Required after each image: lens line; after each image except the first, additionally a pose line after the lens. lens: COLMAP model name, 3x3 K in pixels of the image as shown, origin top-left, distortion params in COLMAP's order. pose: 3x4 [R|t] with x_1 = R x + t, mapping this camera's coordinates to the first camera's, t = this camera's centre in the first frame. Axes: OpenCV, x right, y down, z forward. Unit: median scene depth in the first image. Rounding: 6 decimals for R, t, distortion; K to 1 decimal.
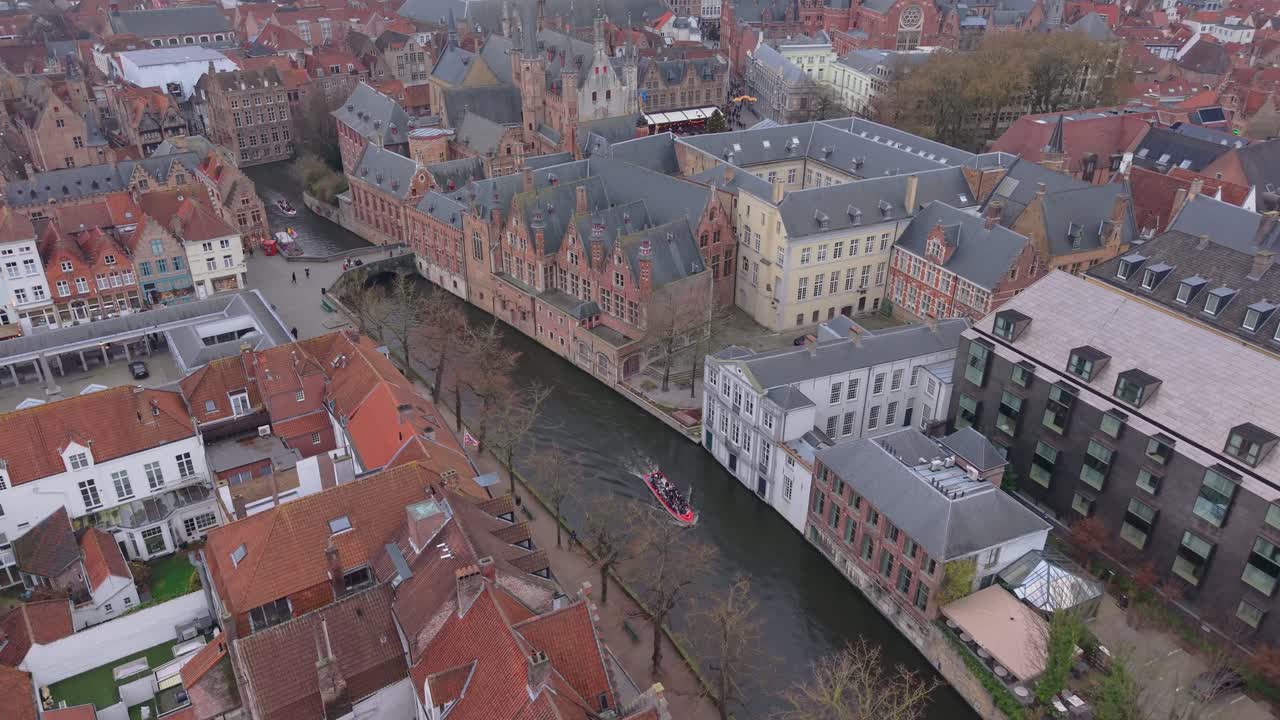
lens RADIAL K [[908.7, 0, 640.8], [0, 908.7, 359.2], [0, 0, 1]] dist [0.031033, 0.000398]
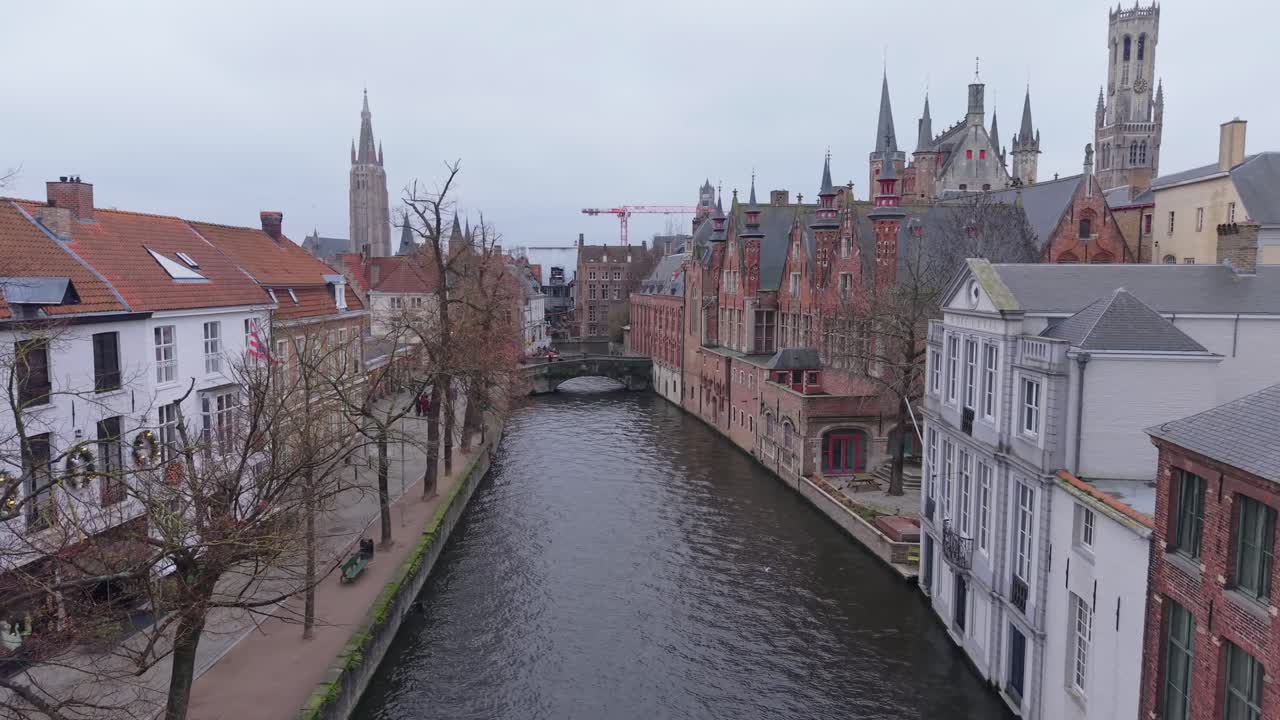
lens RADIAL K [[908.7, 0, 638.2], [0, 908.7, 361.2], [0, 0, 1]] dist [0.031033, 0.000398]
pose [[0.851434, 0.045444, -0.522489, 0.144633], [-0.241136, 0.918614, -0.313052, 0.139084], [0.465739, 0.392534, 0.793098, 0.540271]]
